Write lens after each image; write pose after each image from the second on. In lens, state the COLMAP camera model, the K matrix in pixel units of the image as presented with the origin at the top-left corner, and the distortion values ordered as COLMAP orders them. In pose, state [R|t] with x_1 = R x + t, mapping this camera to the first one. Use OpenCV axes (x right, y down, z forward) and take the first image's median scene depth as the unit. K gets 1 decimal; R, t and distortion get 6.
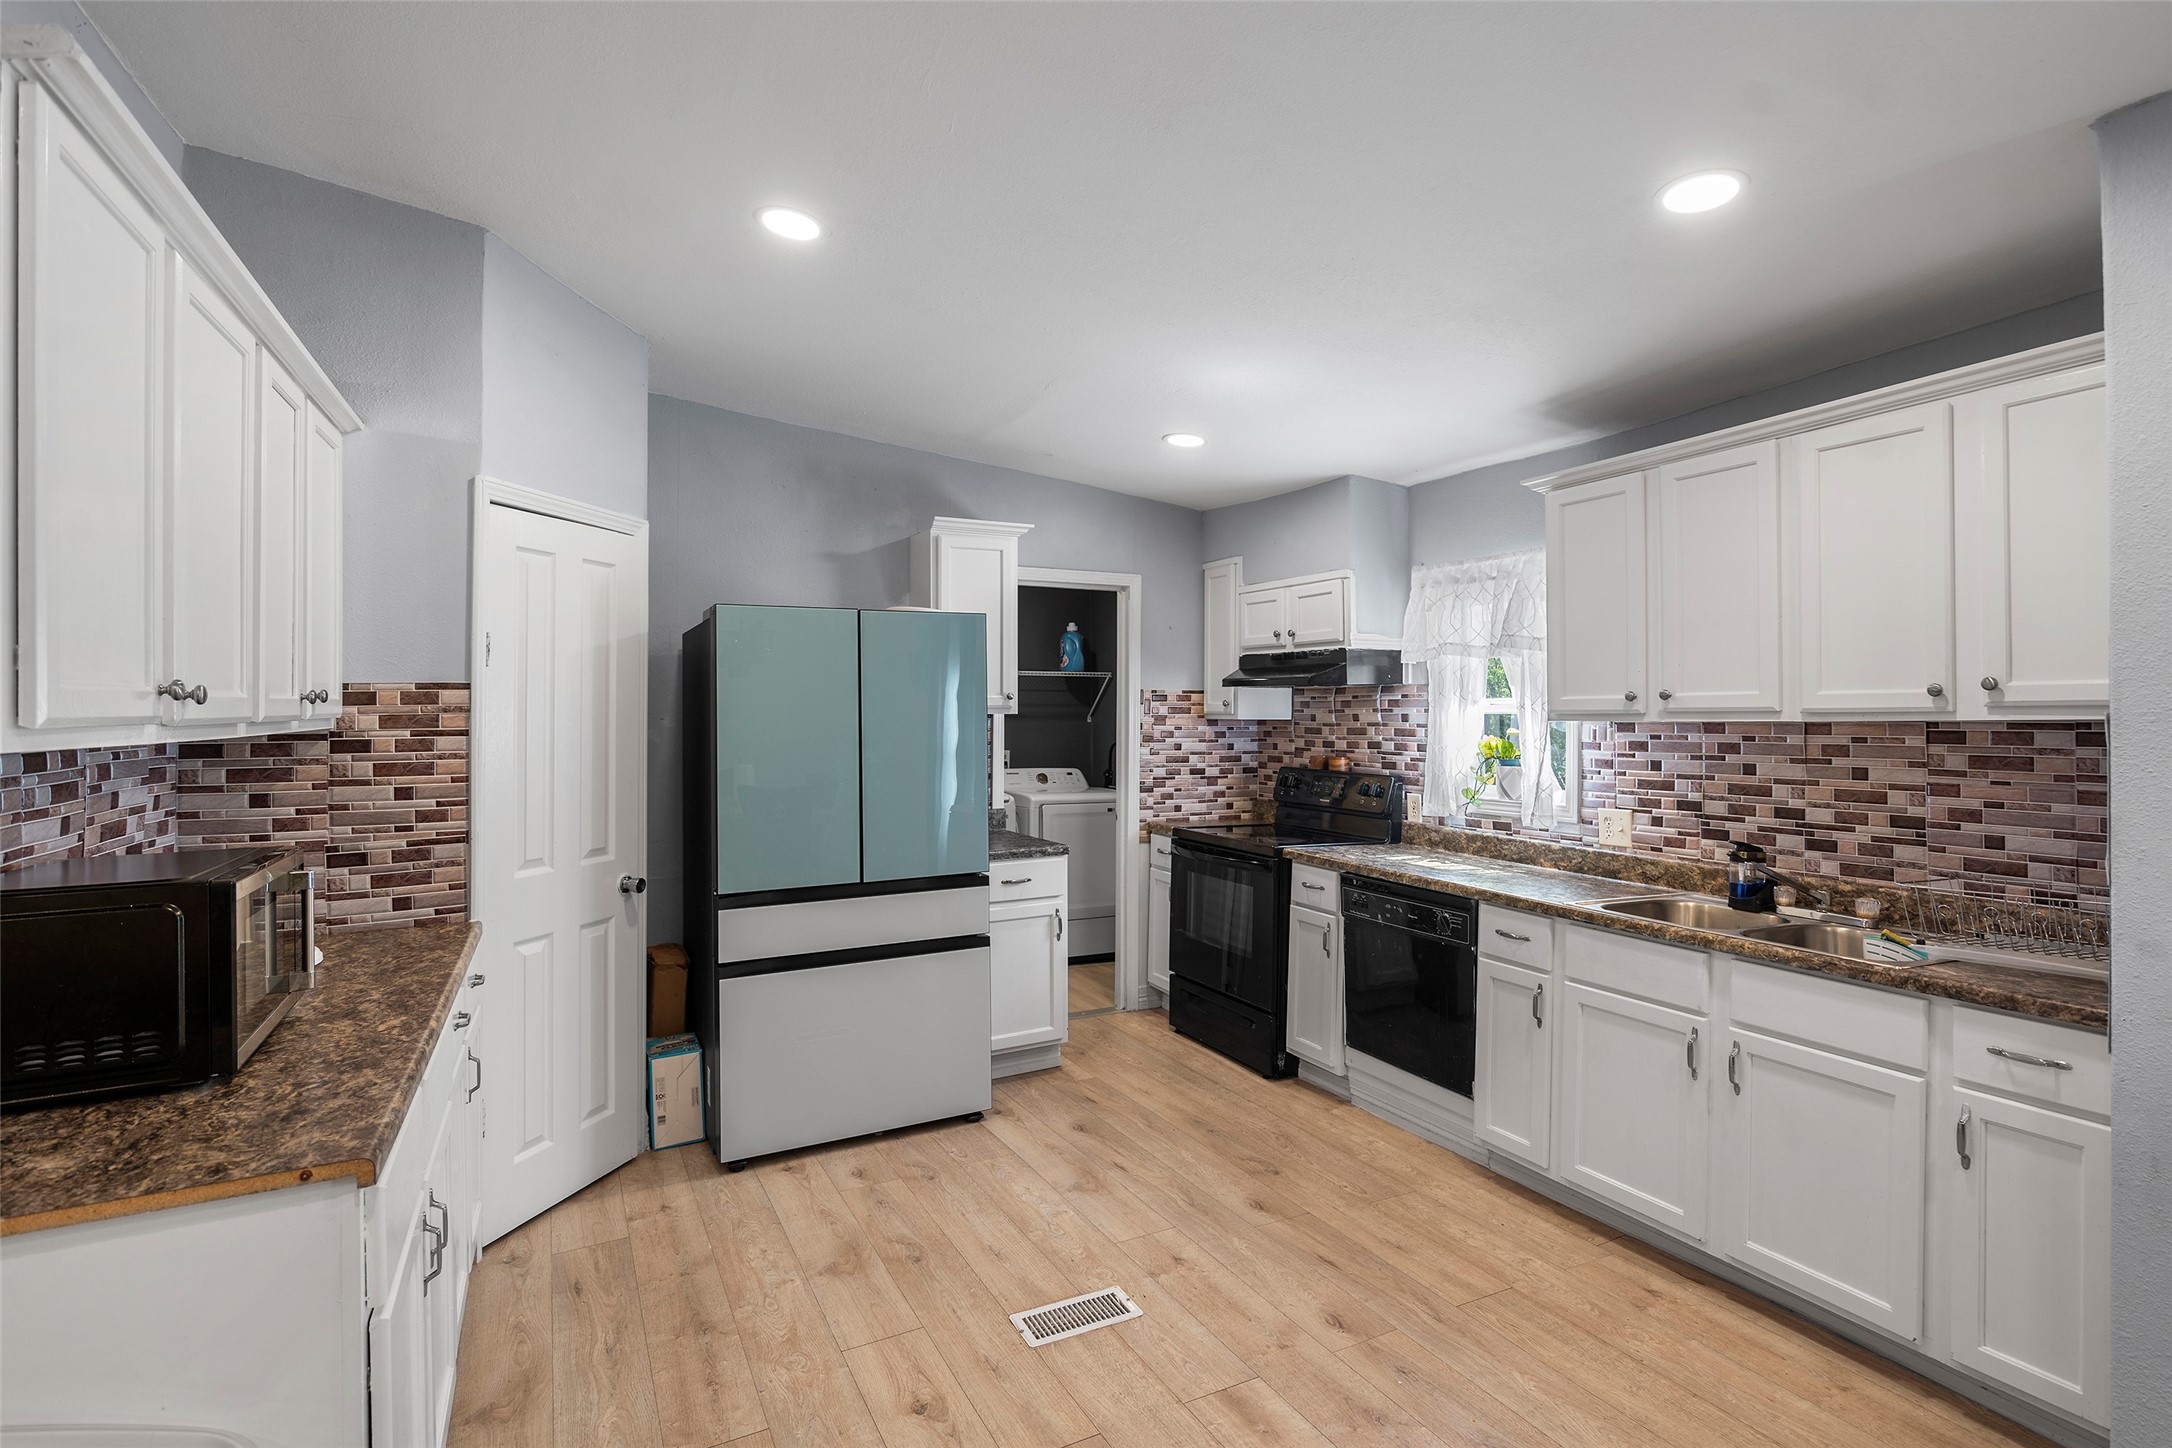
lens RADIAL K [[1057.7, 0, 1088.8], [0, 1057.7, 721.4], [0, 0, 1]] dist [0.000018, 0.000000]
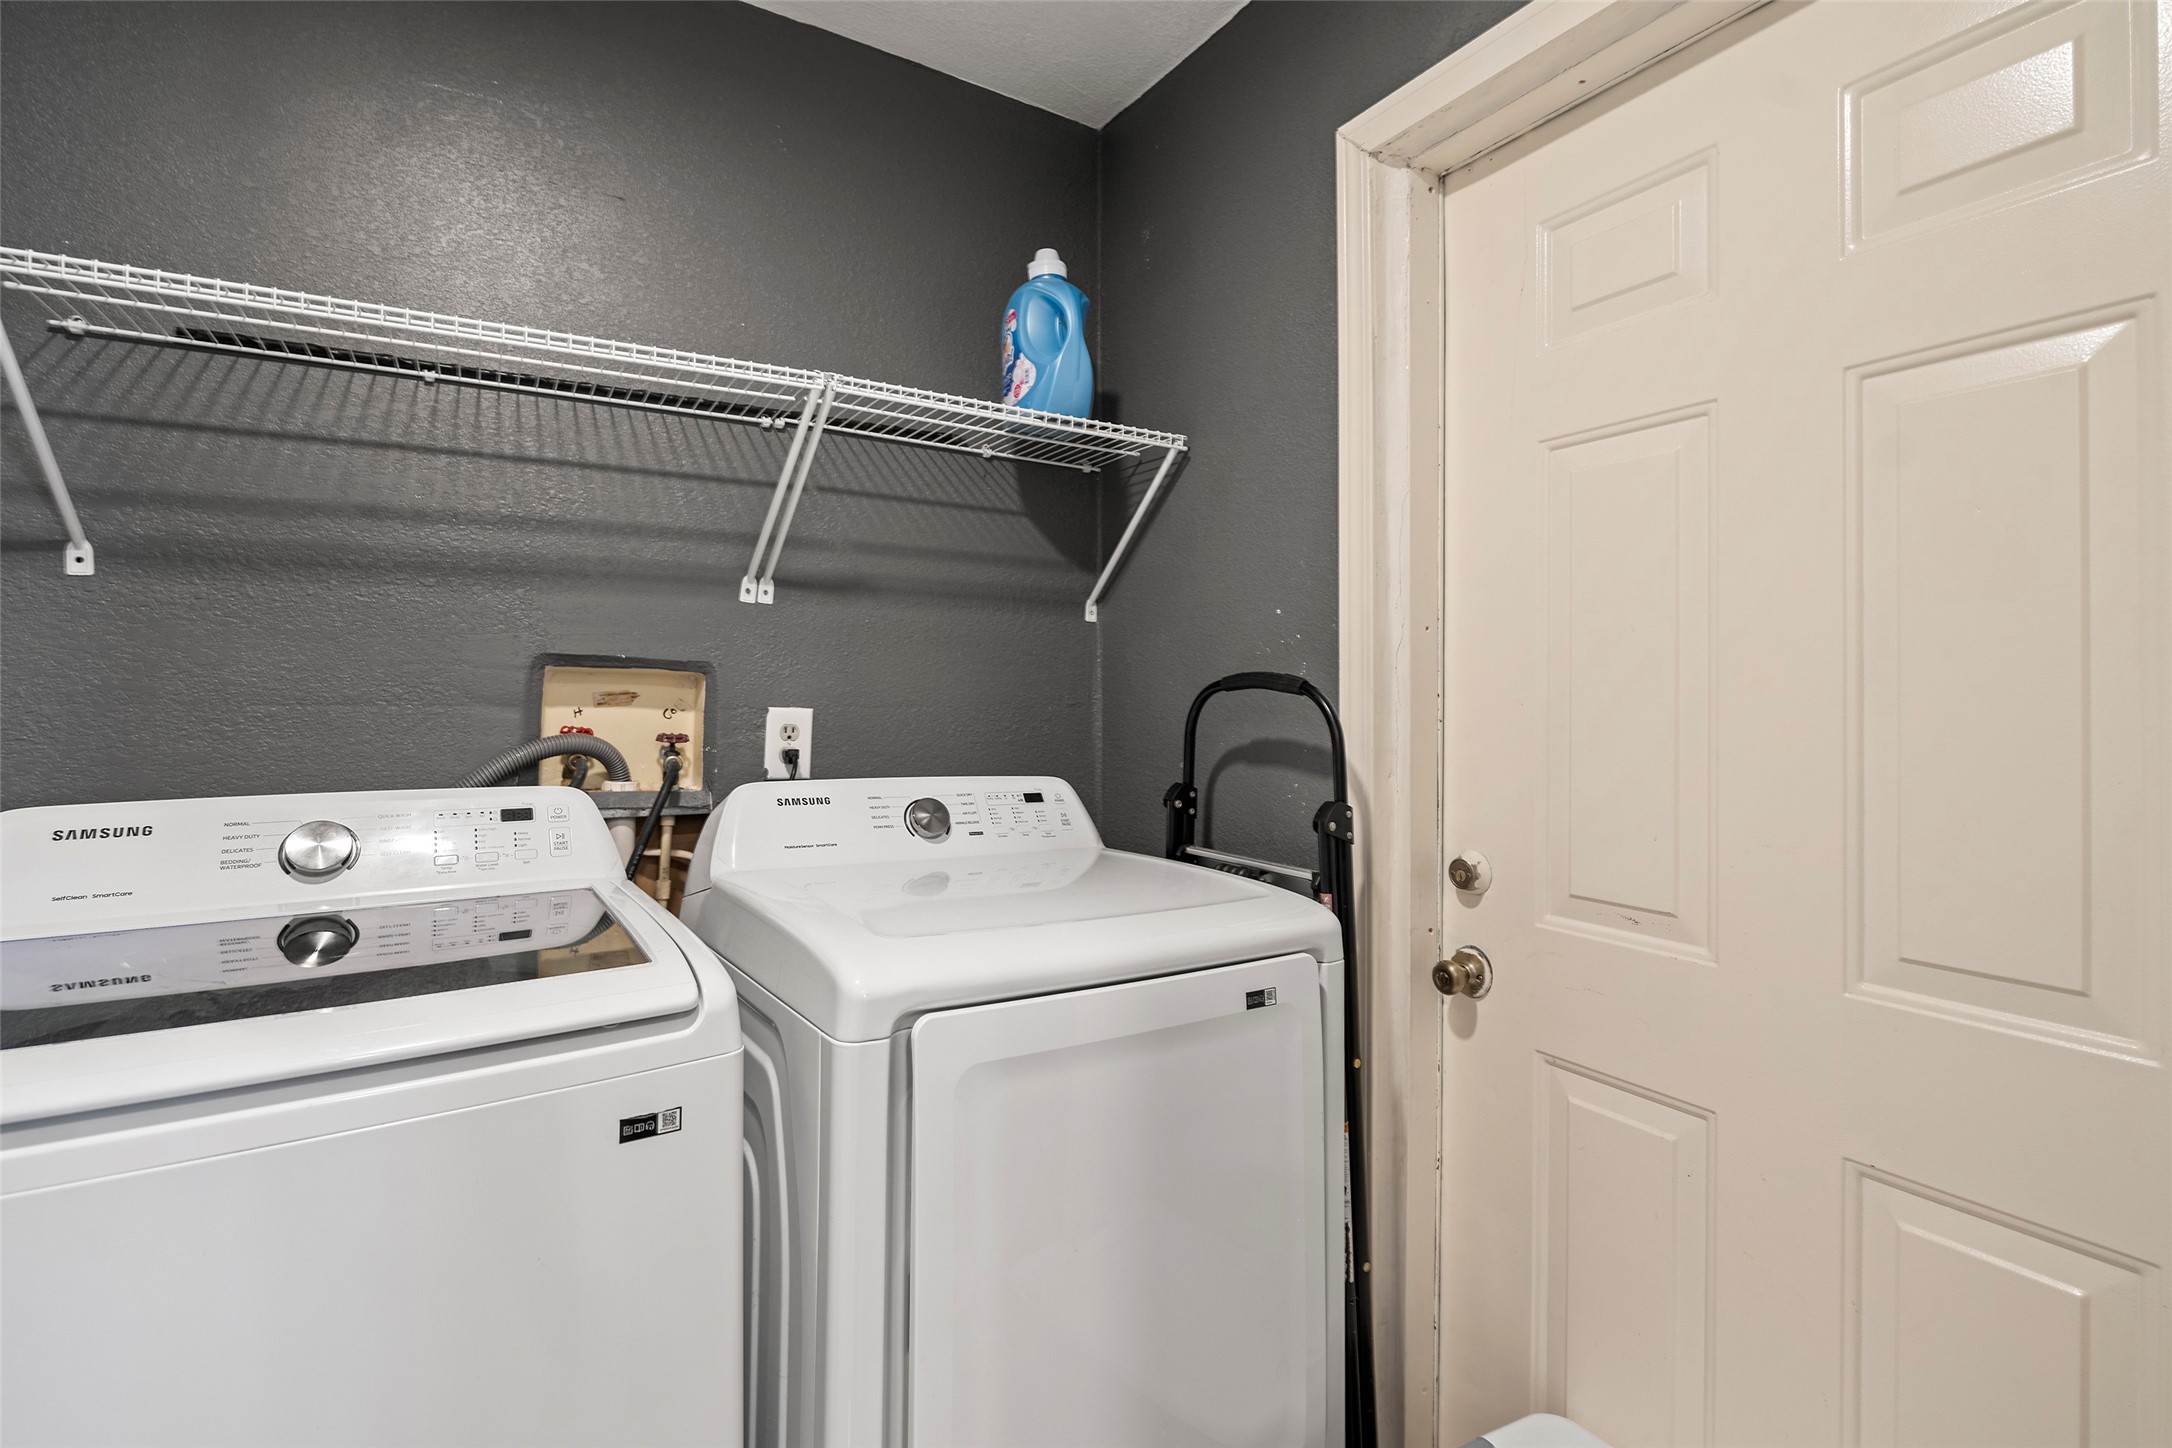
lens RADIAL K [[993.6, 0, 1082.9], [0, 993.6, 708.2], [0, 0, 1]] dist [-0.000390, -0.000006]
pose [[0.996350, 0.011056, 0.084643, -0.027291], [-0.011077, 0.999939, -0.000220, 0.026852], [-0.084640, -0.000719, 0.996411, 0.750128]]
